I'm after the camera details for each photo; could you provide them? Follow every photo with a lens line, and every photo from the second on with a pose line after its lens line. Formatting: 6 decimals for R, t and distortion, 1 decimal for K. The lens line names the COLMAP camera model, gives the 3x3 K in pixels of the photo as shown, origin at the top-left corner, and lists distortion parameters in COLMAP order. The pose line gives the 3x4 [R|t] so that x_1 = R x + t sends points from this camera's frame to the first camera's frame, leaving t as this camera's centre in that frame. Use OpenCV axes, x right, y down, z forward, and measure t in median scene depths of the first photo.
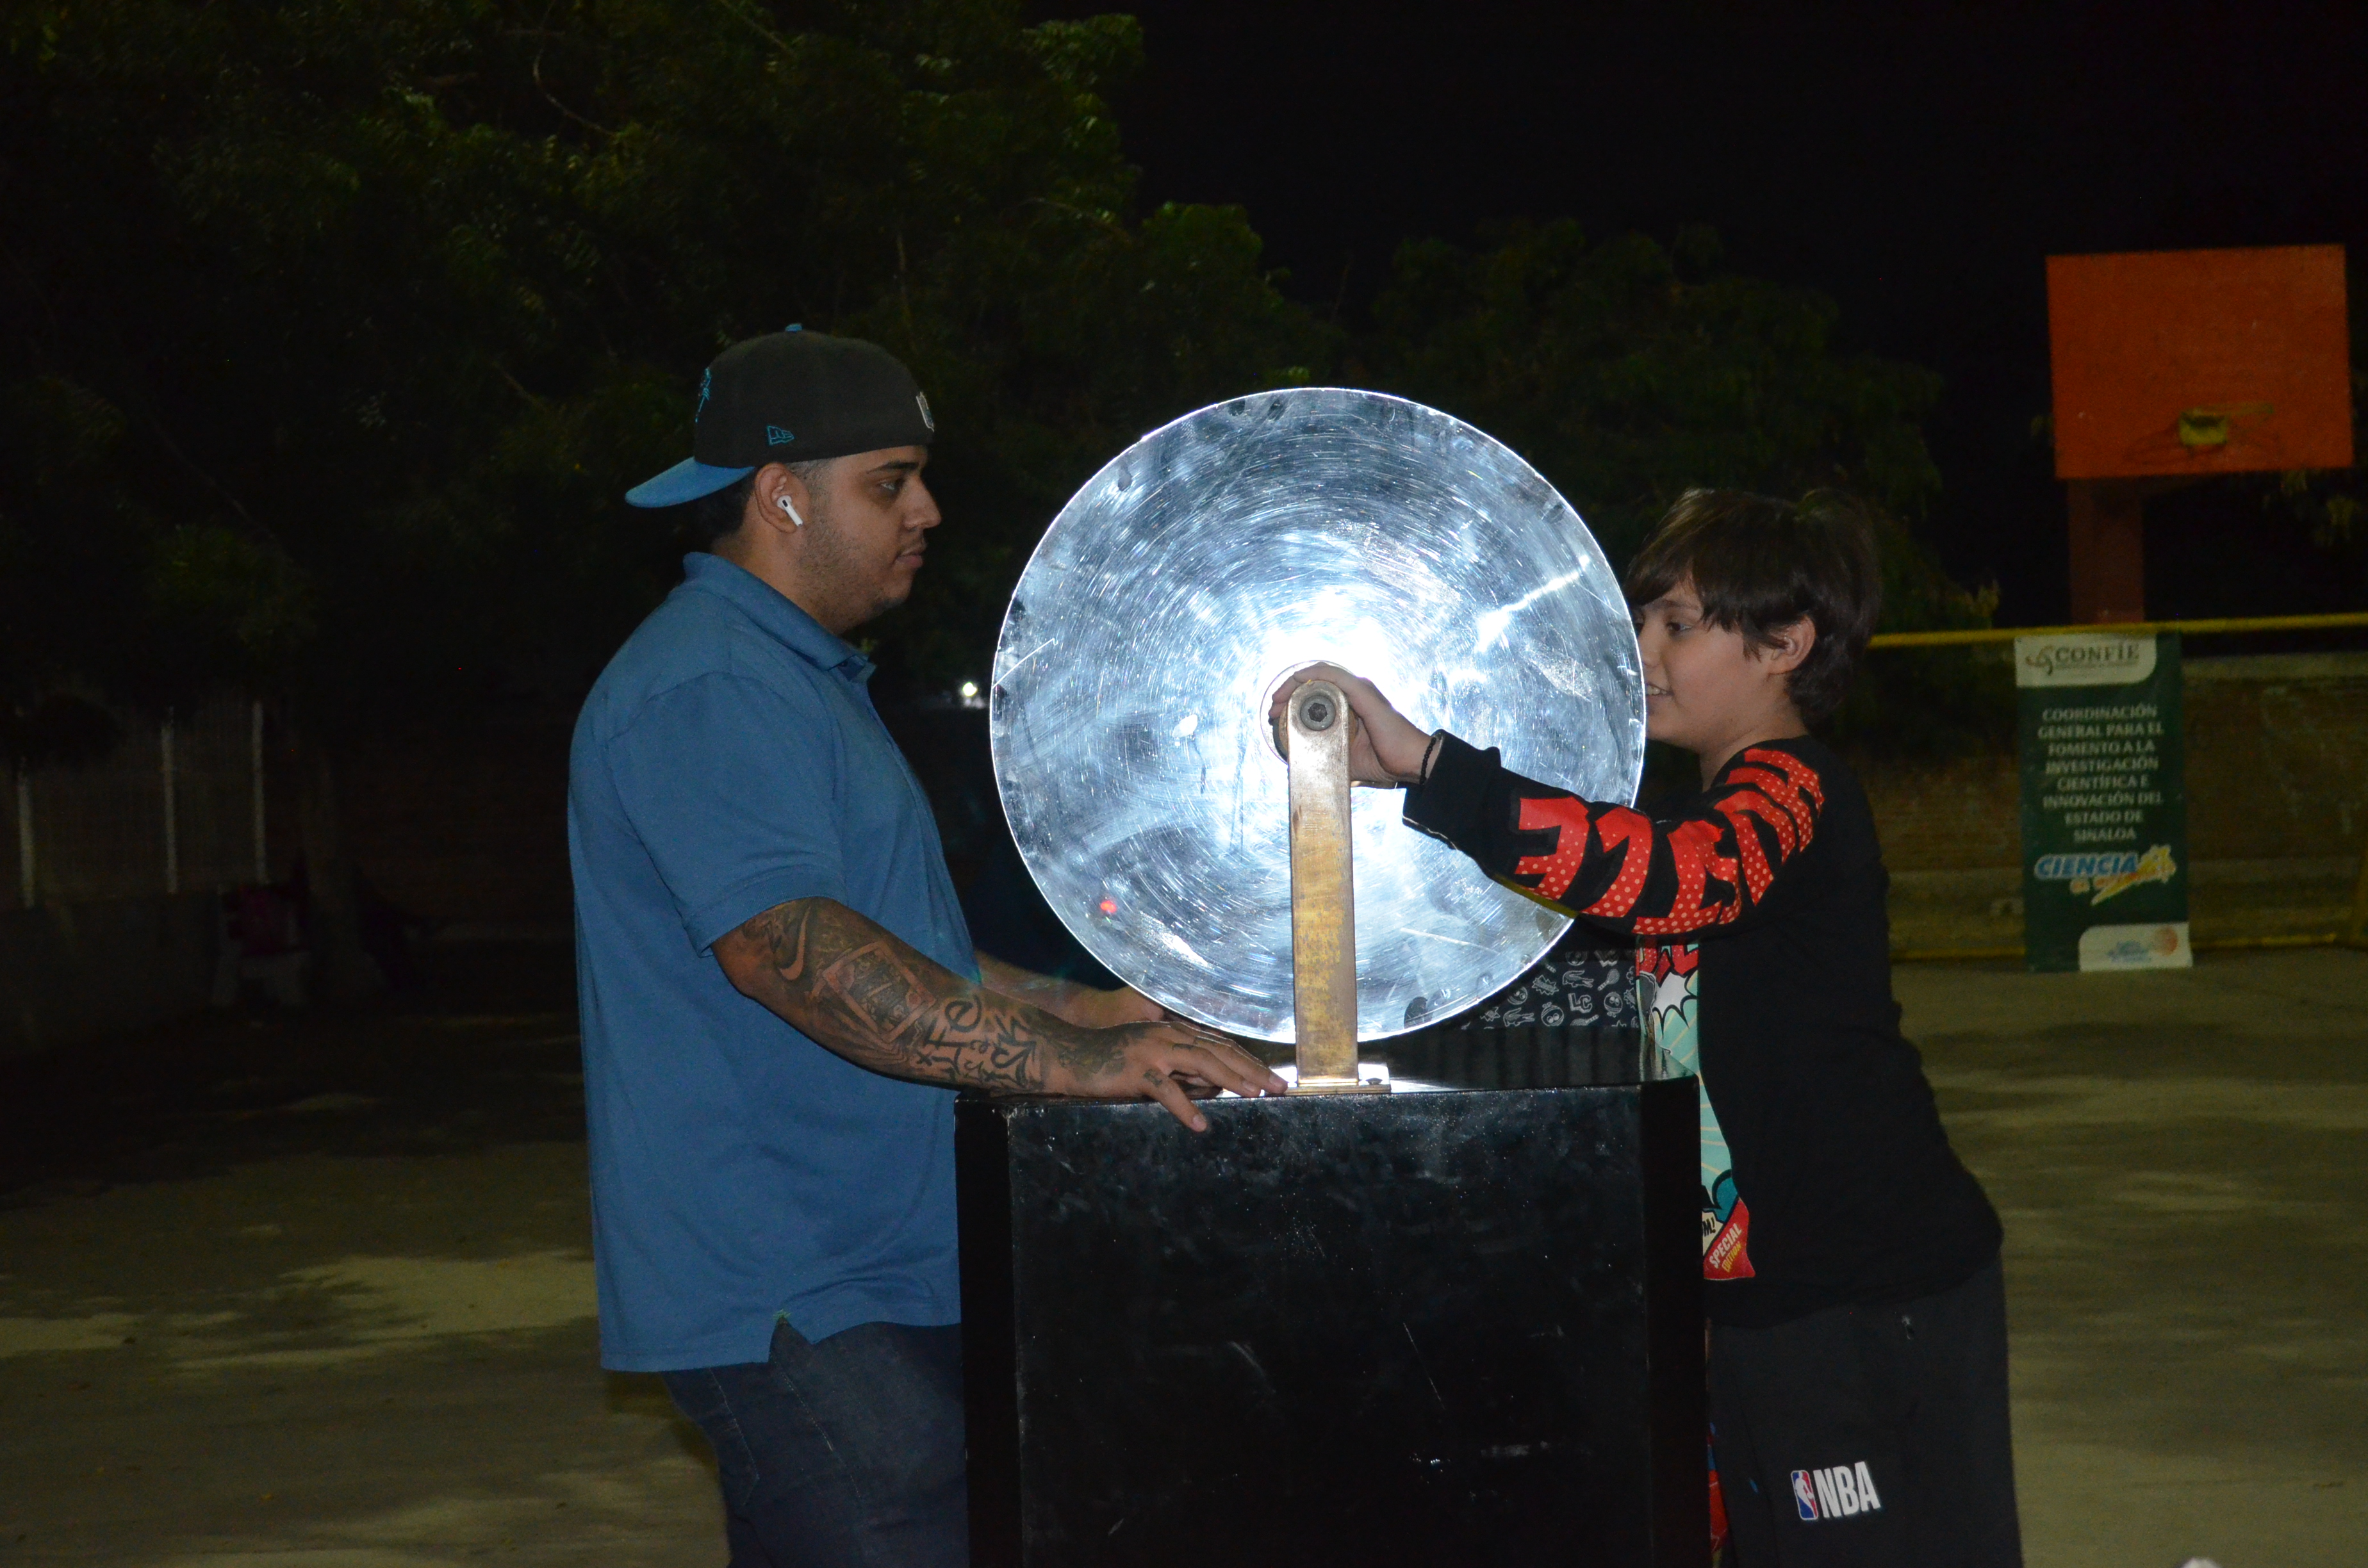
lens RADIAL K [[3245.2, 0, 1184.0], [0, 3245.2, 784.0], [0, 0, 1]] dist [-0.020588, -0.022015]
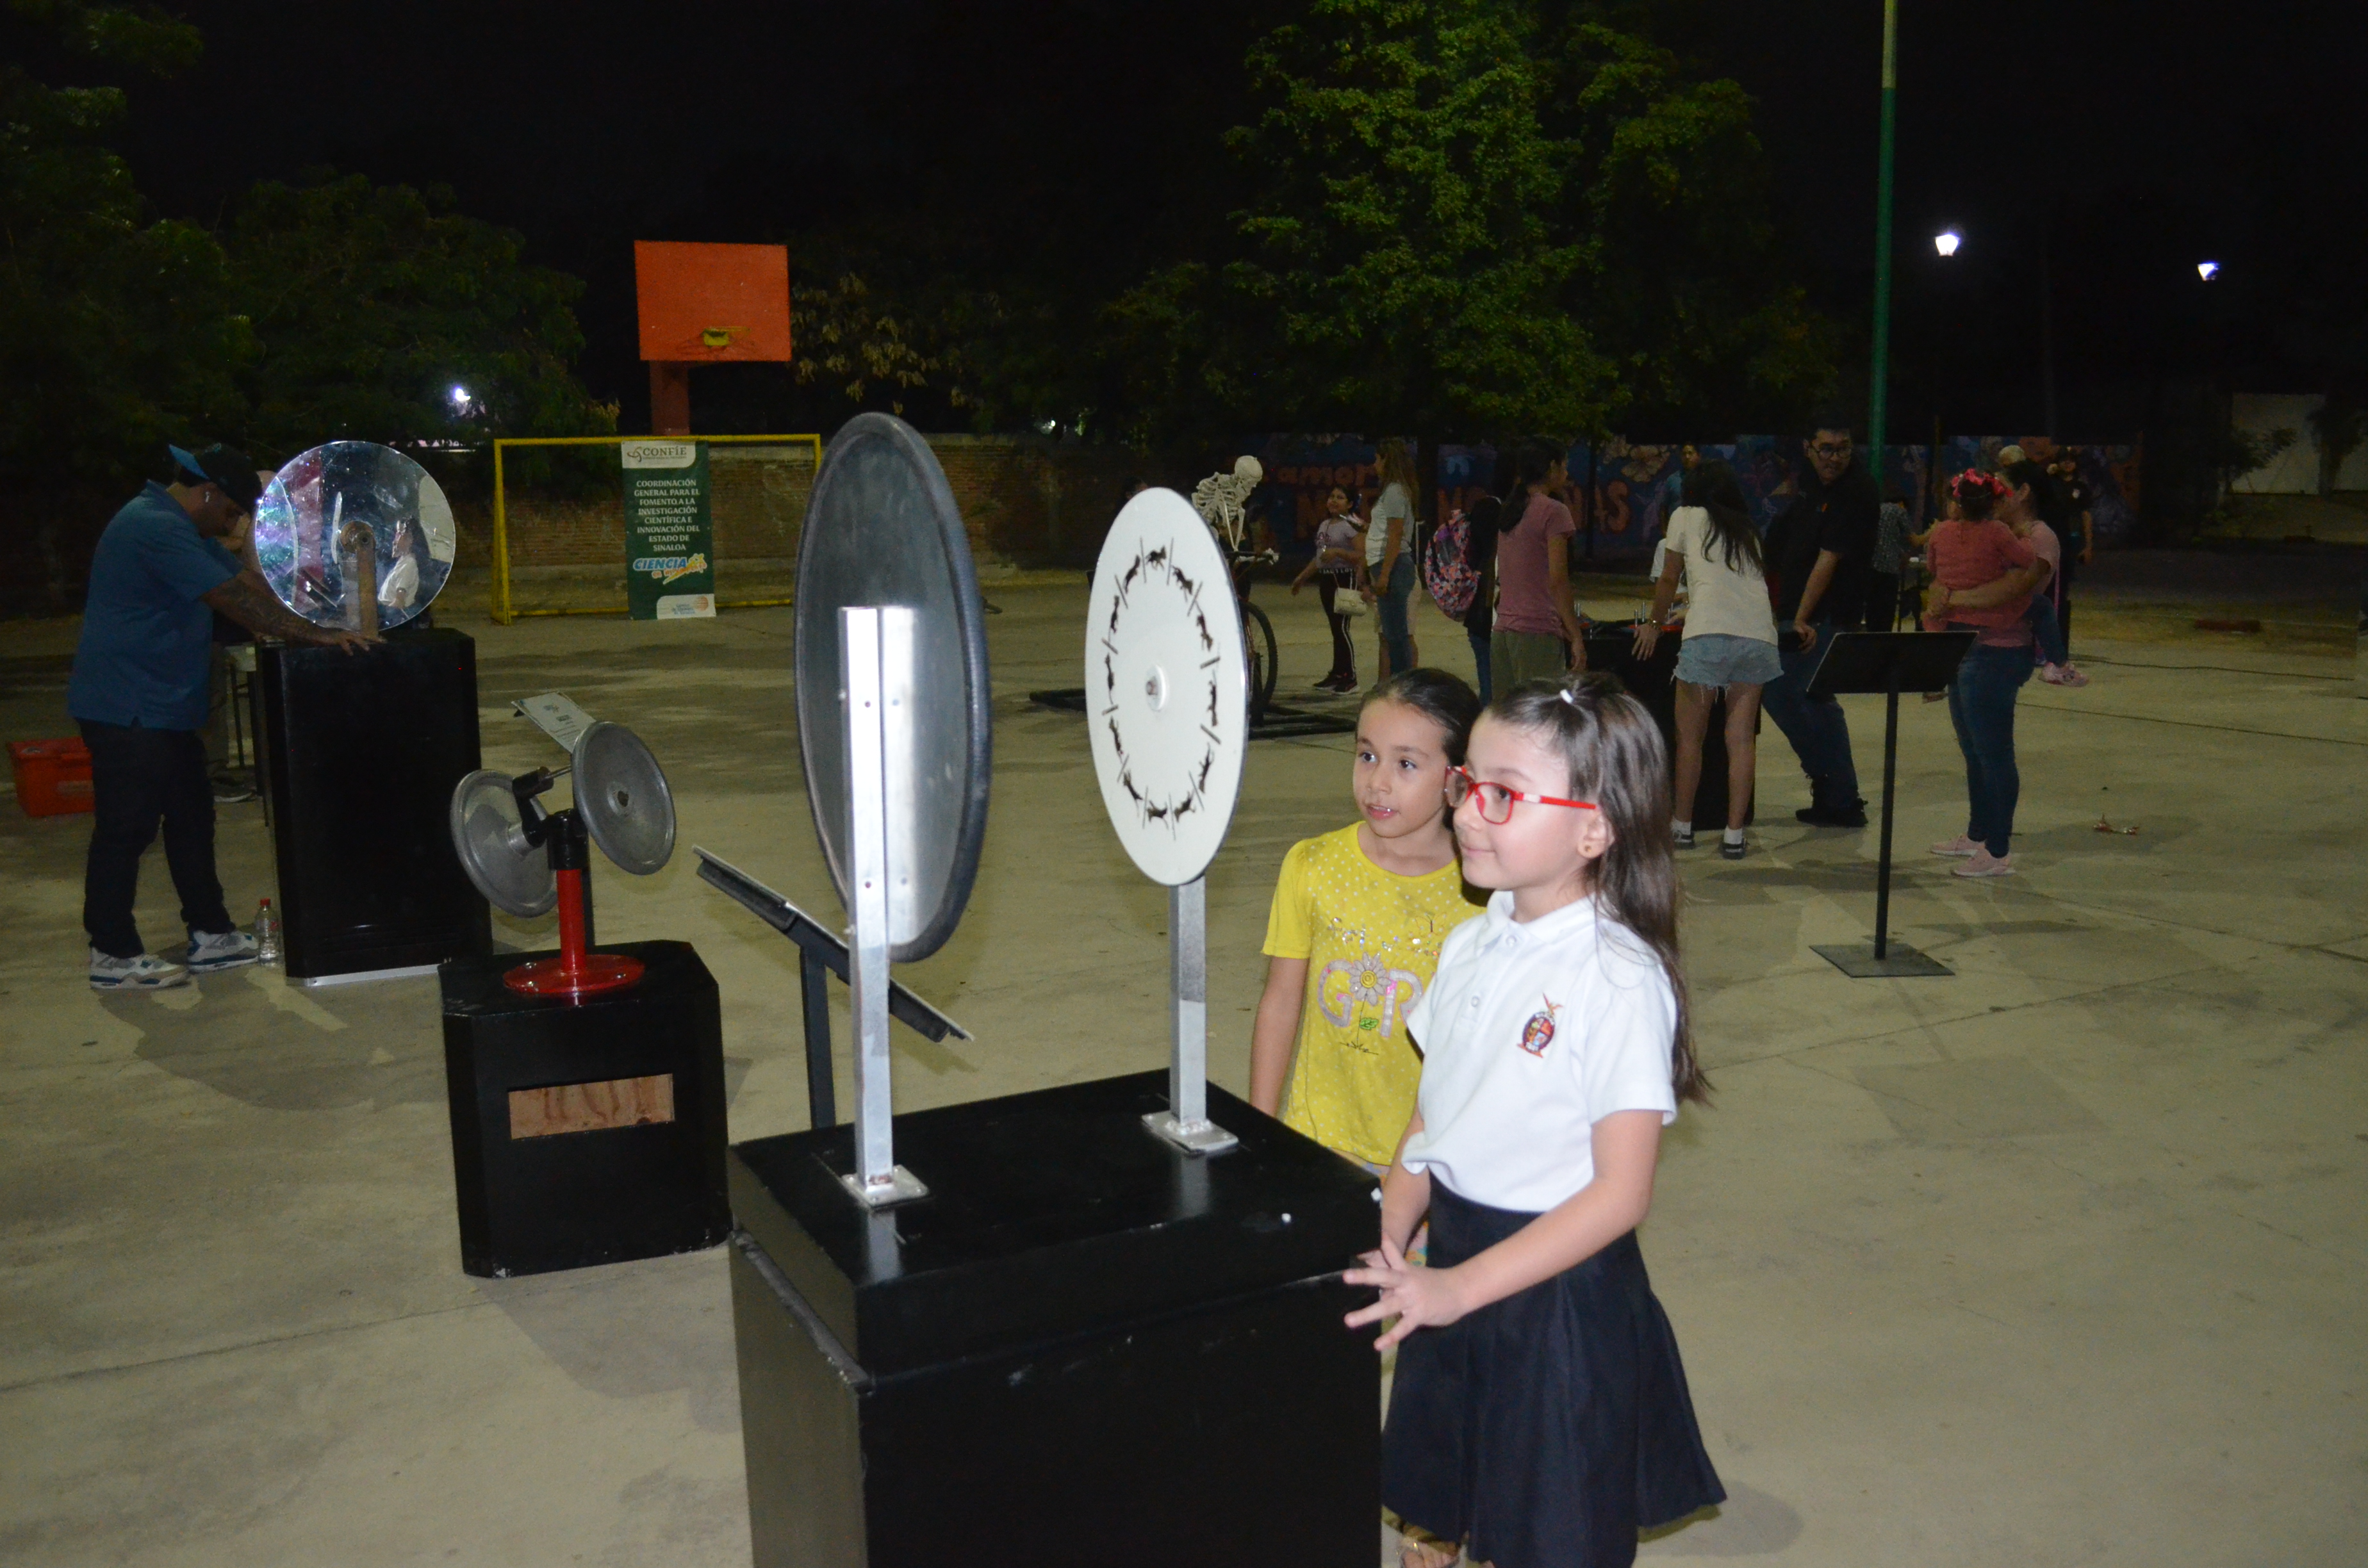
lens RADIAL K [[2069.1, 0, 1177.6], [0, 2069.1, 798.0], [0, 0, 1]] dist [-0.072849, 0.005494]
pose [[0.877202, -0.049126, 0.477601, -0.039217], [-0.018940, 0.990437, 0.136662, -0.009549], [-0.479747, -0.128926, 0.867883, -0.213574]]
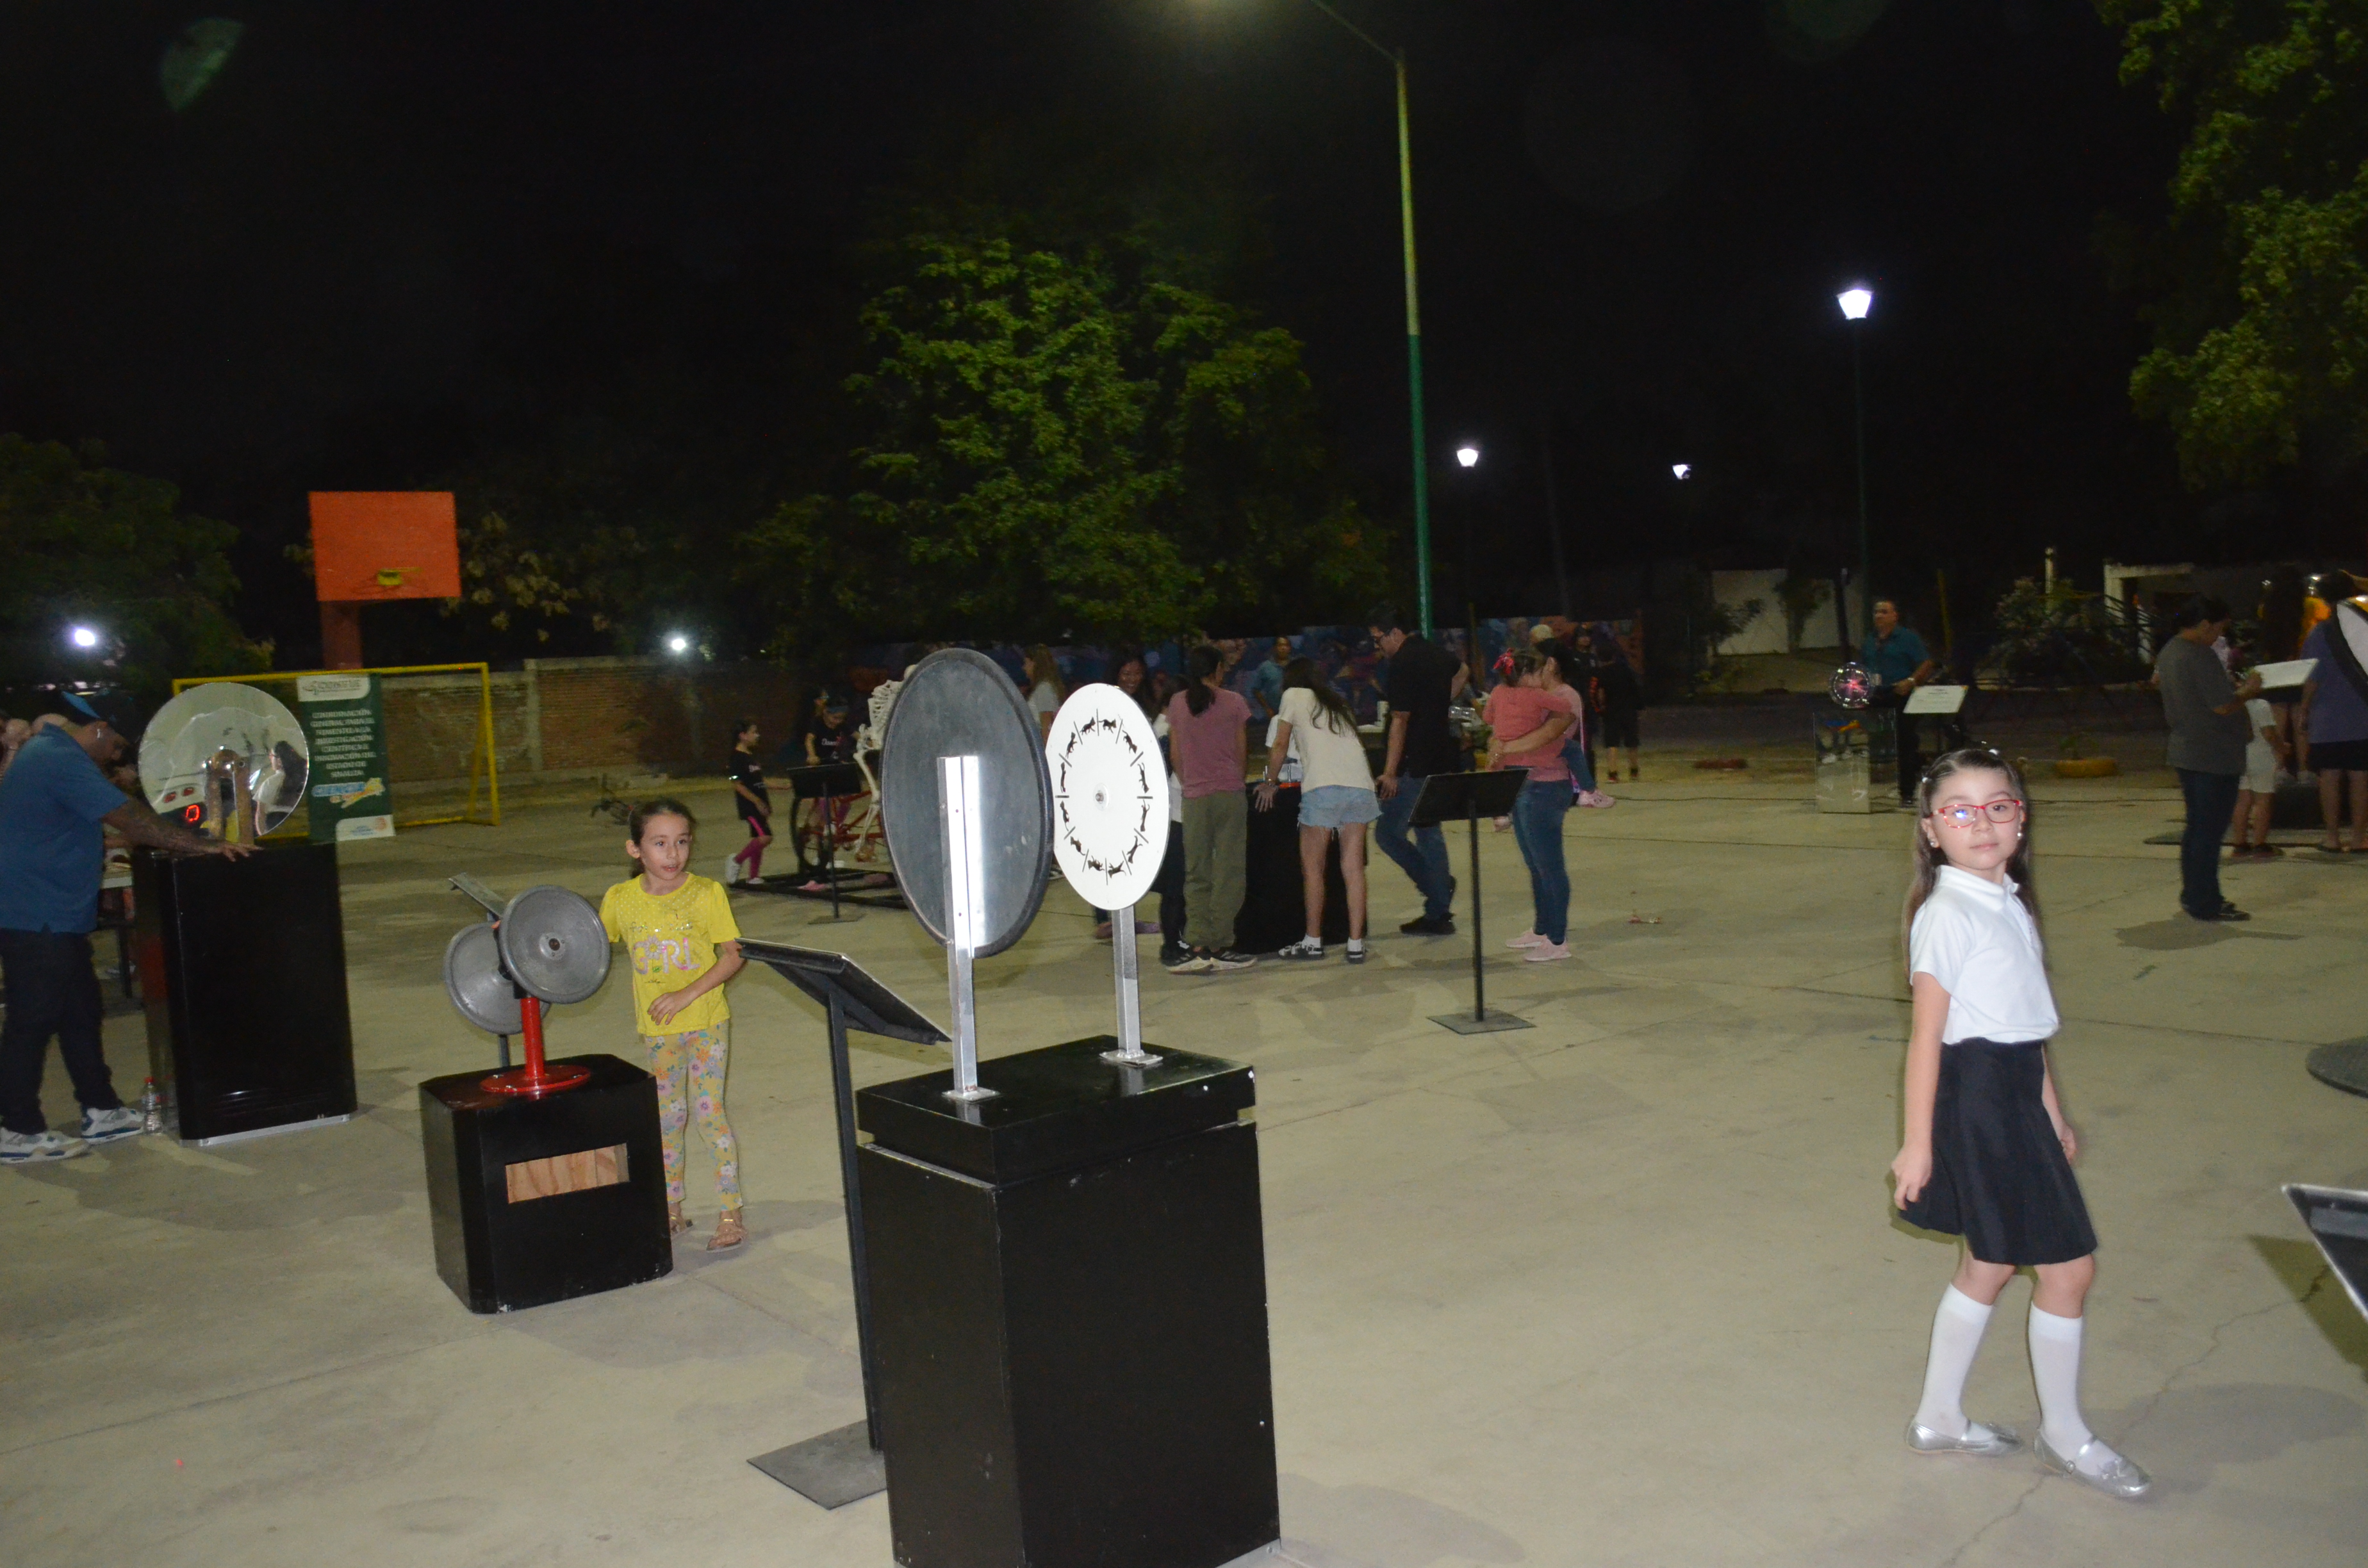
lens RADIAL K [[1949.1, 0, 1173.8], [0, 1949.1, 794.7], [0, 0, 1]] dist [-0.070067, -0.009105]
pose [[0.764616, -0.049868, 0.642554, -0.095256], [0.028934, 0.998653, 0.043074, -0.008087], [-0.643837, -0.014343, 0.765028, -0.256763]]
